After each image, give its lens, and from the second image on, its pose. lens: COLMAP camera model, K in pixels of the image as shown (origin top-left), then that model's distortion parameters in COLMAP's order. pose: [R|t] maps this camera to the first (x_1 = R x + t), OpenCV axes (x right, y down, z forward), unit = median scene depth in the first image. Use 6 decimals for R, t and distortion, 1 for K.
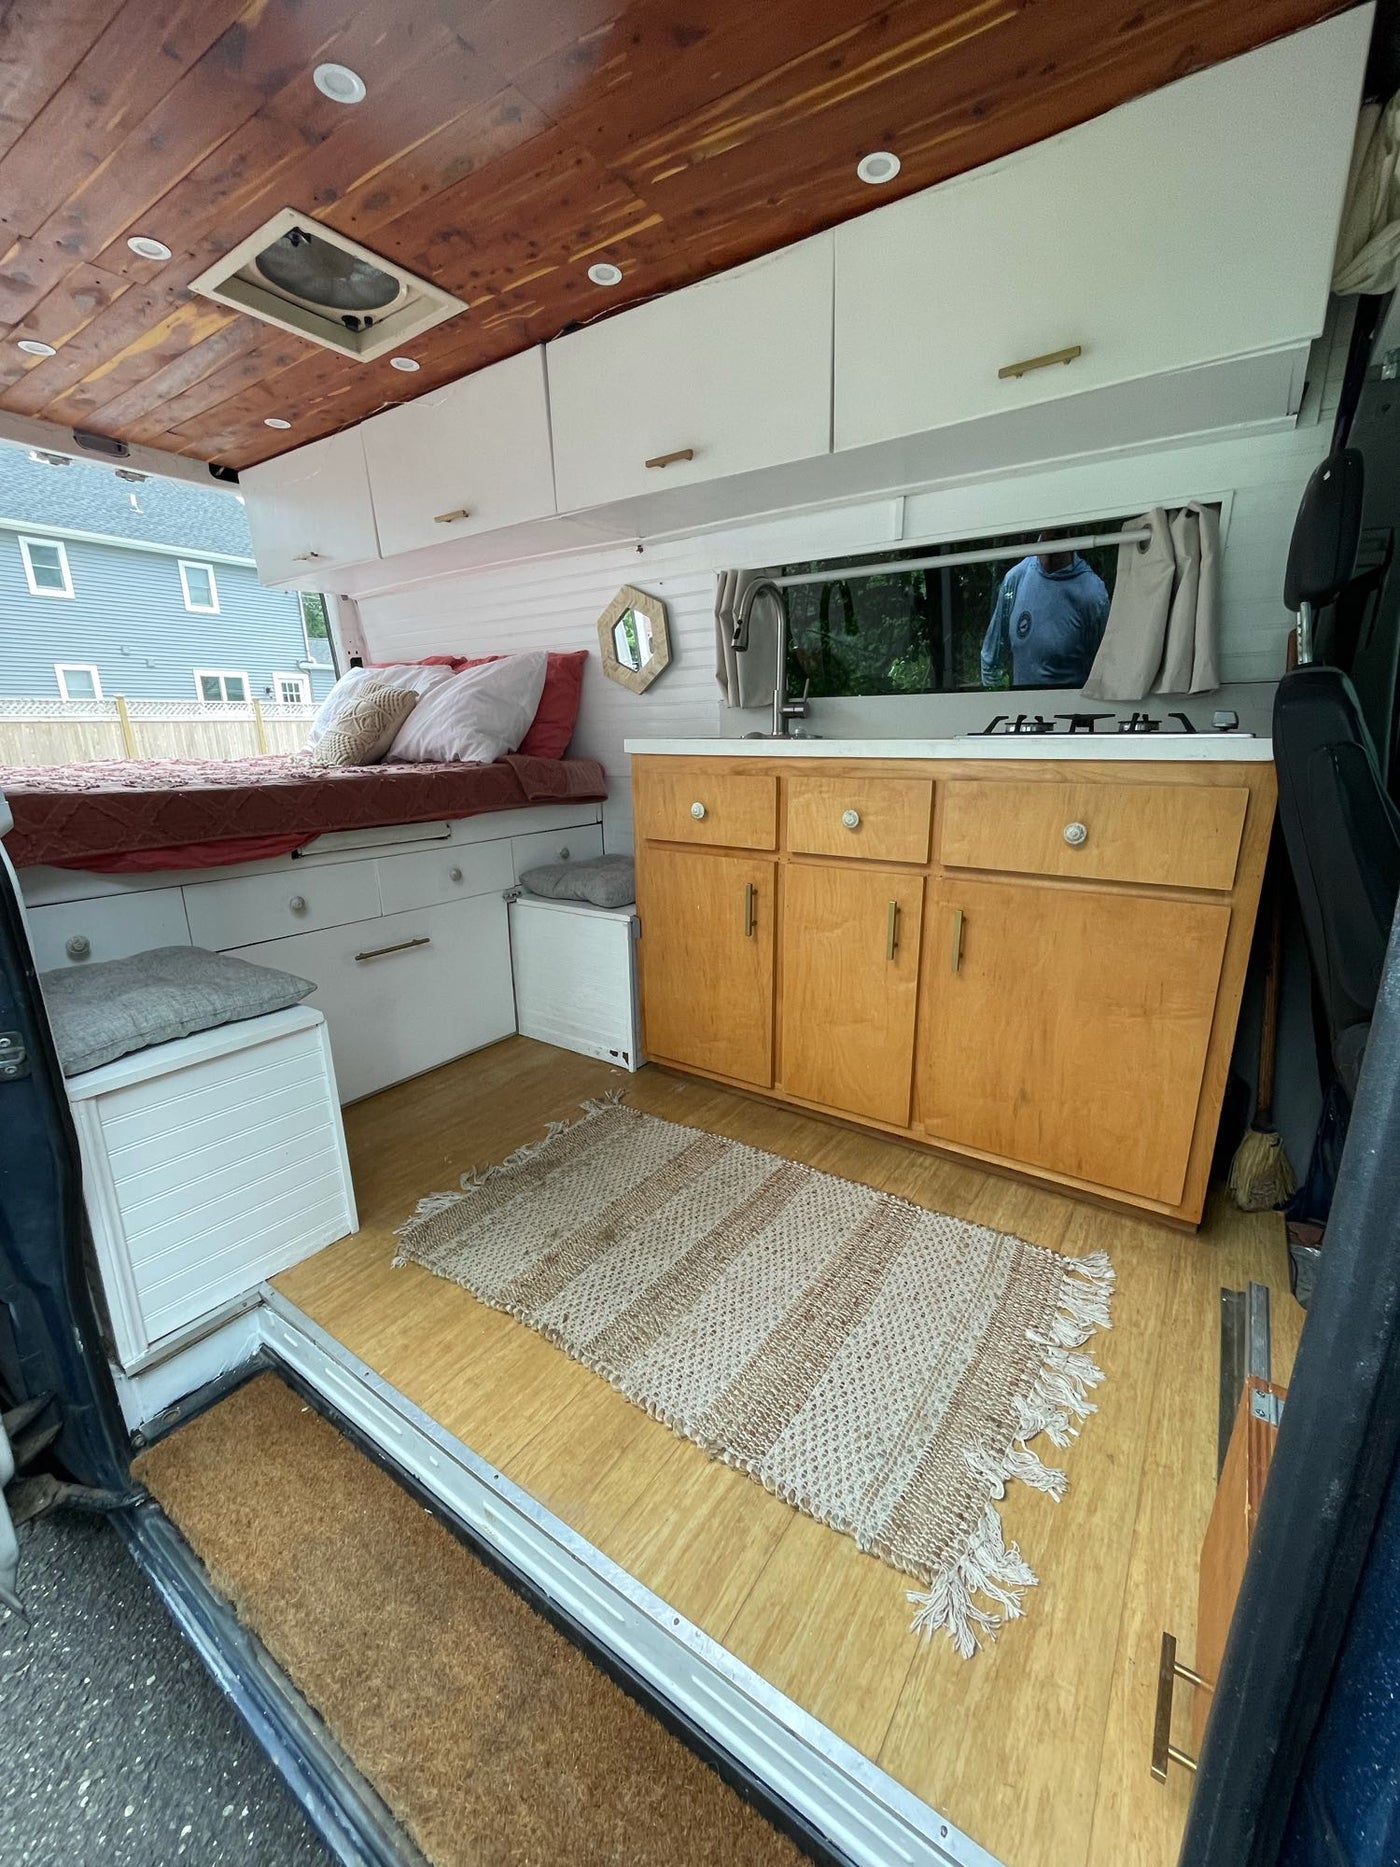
lens RADIAL K [[752.6, 0, 699.3], [0, 752.6, 934.4], [0, 0, 1]] dist [-0.001782, -0.000468]
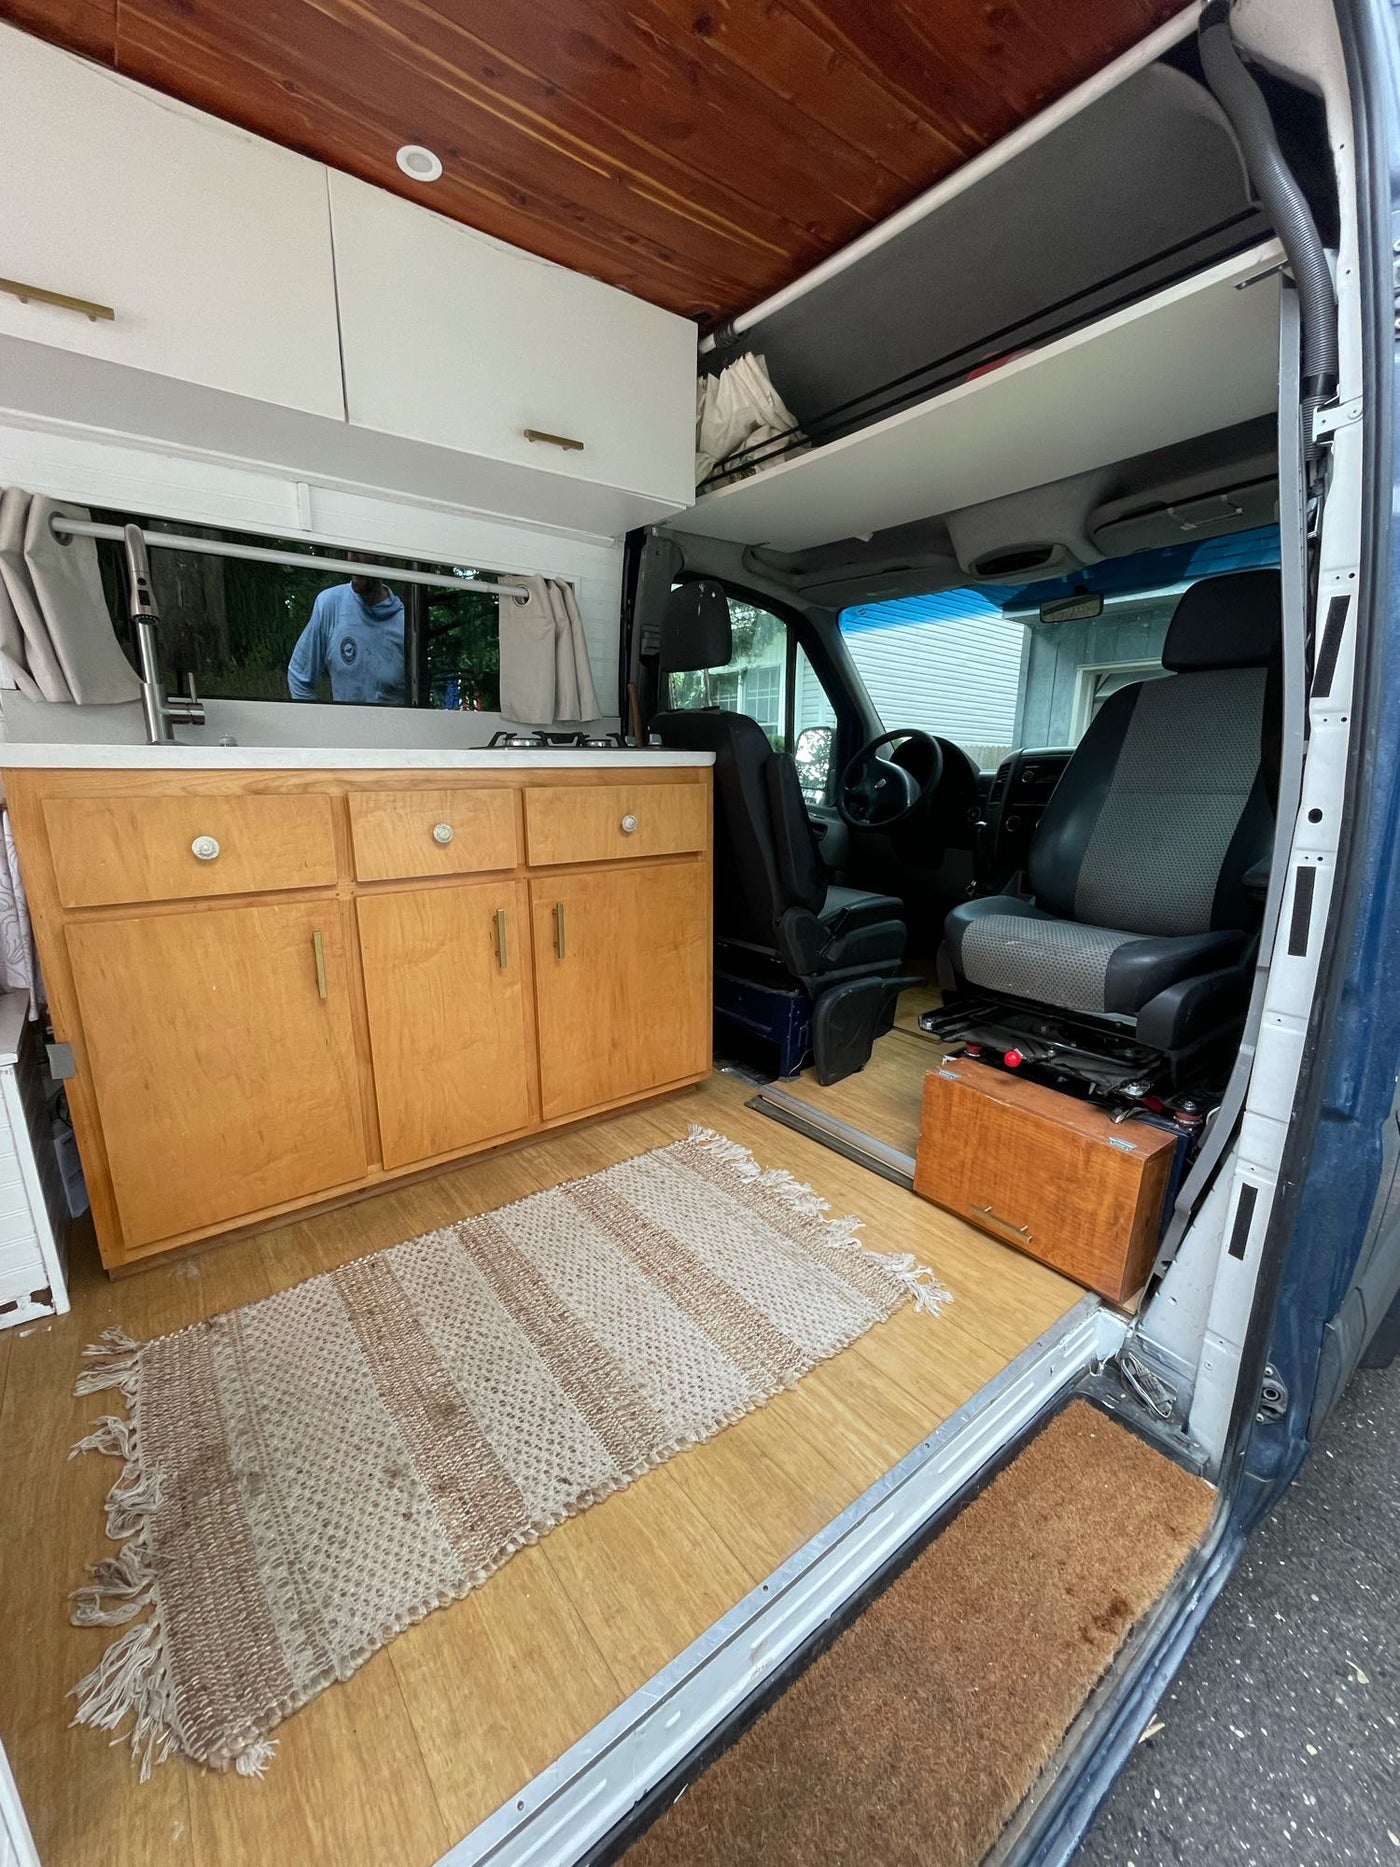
lens RADIAL K [[756.6, 0, 700.0], [0, 756.6, 933.5], [0, 0, 1]] dist [0.000466, -0.000062]
pose [[0.299365, -0.201164, 0.932692, -0.492852], [0.244542, 0.961048, 0.128790, -0.062194], [-0.922269, 0.189527, 0.336897, 0.334321]]
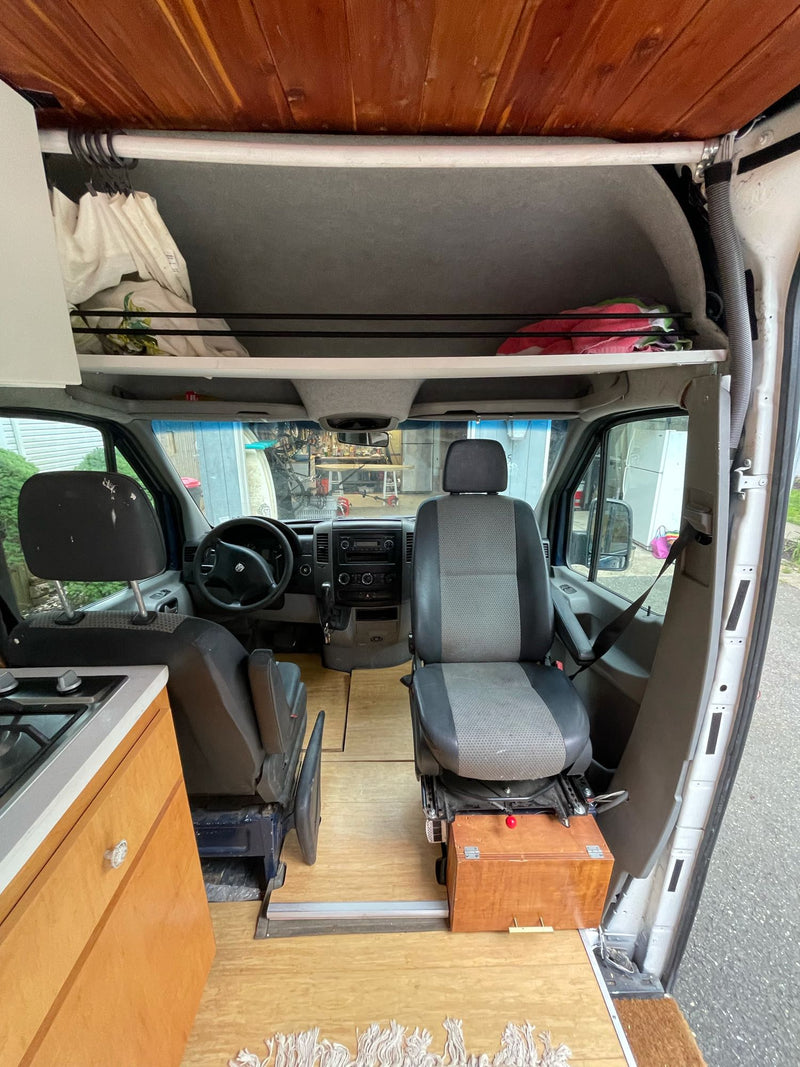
lens RADIAL K [[434.8, 0, 401.5], [0, 434.8, 534.2], [0, 0, 1]] dist [-0.001364, -0.000088]
pose [[-0.594745, -0.229431, 0.770480, -0.010562], [0.216612, 0.877229, 0.428425, -0.428925], [-0.774182, 0.421699, -0.472030, 0.565505]]
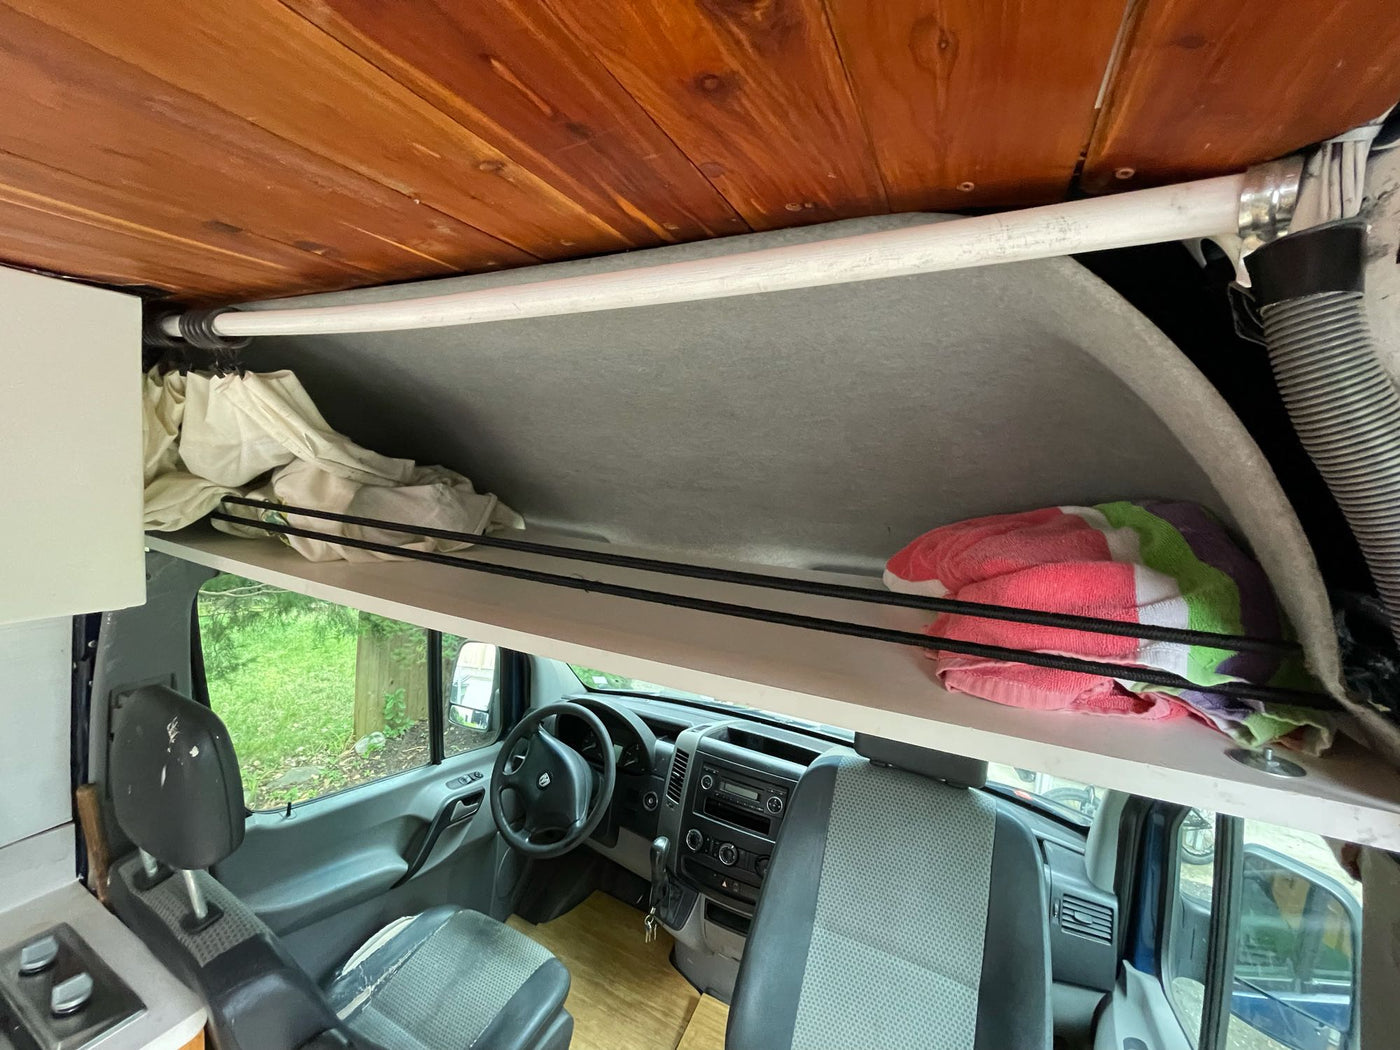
lens RADIAL K [[567.3, 0, 700.0], [0, 567.3, 525.0], [0, 0, 1]] dist [0.000466, -0.000062]
pose [[-0.140223, -0.090628, 0.985964, 0.061908], [0.197473, 0.973236, 0.117542, -0.463264], [-0.970228, 0.211183, -0.118573, 0.242324]]
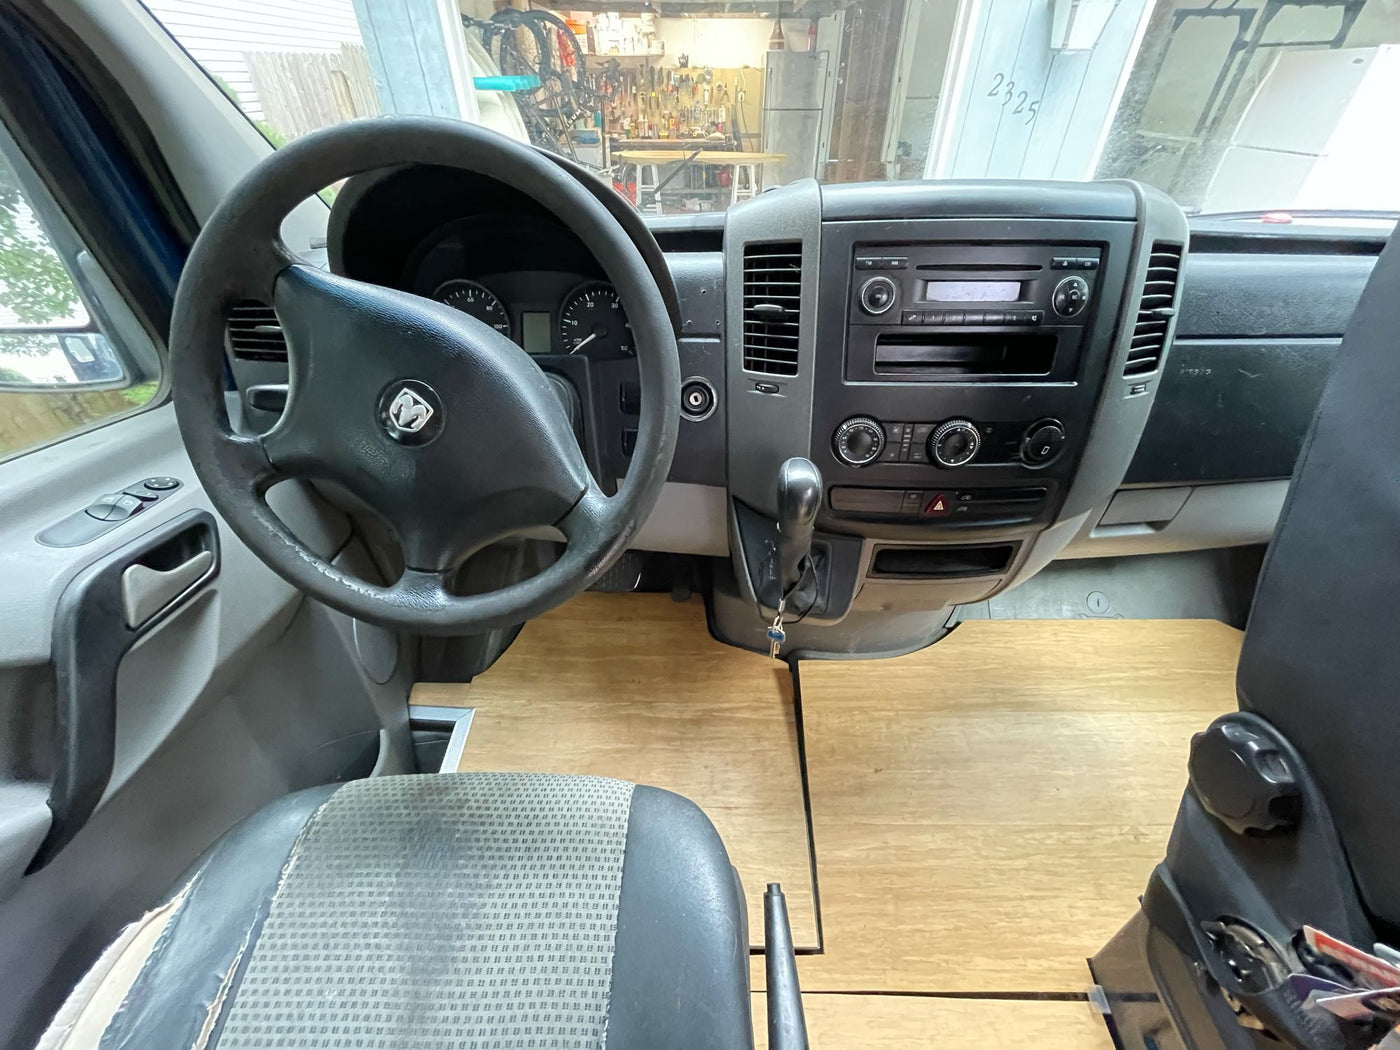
lens RADIAL K [[564.4, 0, 699.5], [0, 564.4, 522.7], [0, 0, 1]] dist [-0.001782, -0.000468]
pose [[-0.559906, -0.518715, 0.646097, 0.613057], [0.225884, 0.654687, 0.721361, -0.171222], [-0.797171, 0.549837, -0.249394, 0.422661]]
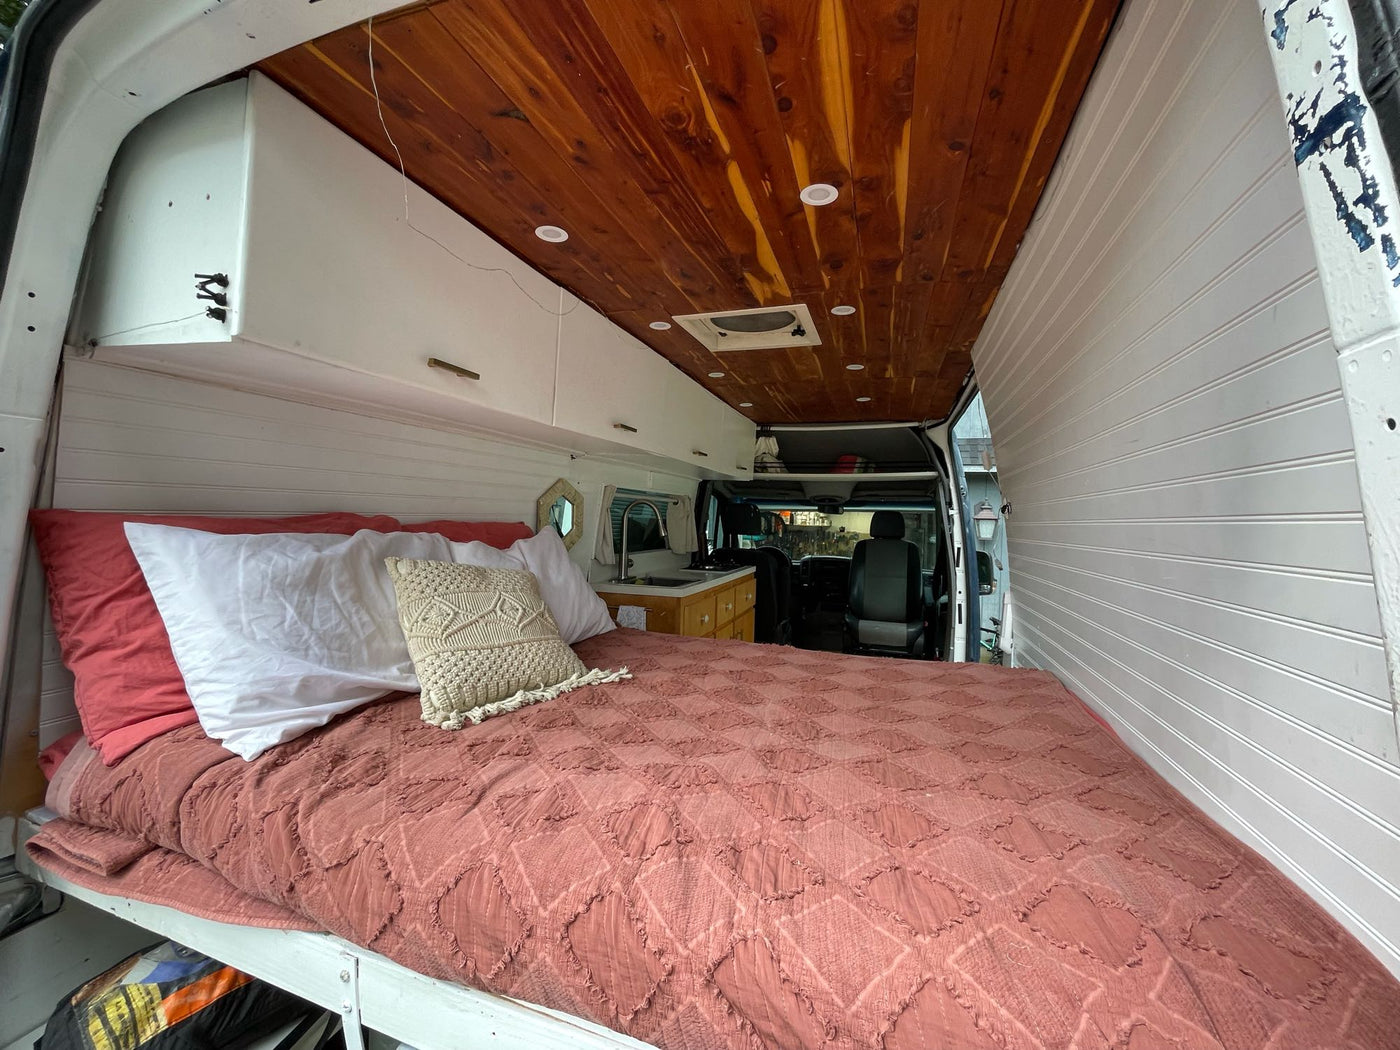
lens RADIAL K [[564.4, 0, 699.5], [0, 564.4, 522.7], [0, 0, 1]] dist [-0.001782, -0.000468]
pose [[-0.274714, -0.009606, 0.961478, -1.307289], [0.226936, 0.971053, 0.074542, -0.483297], [-0.934362, 0.238672, -0.264581, 1.248442]]
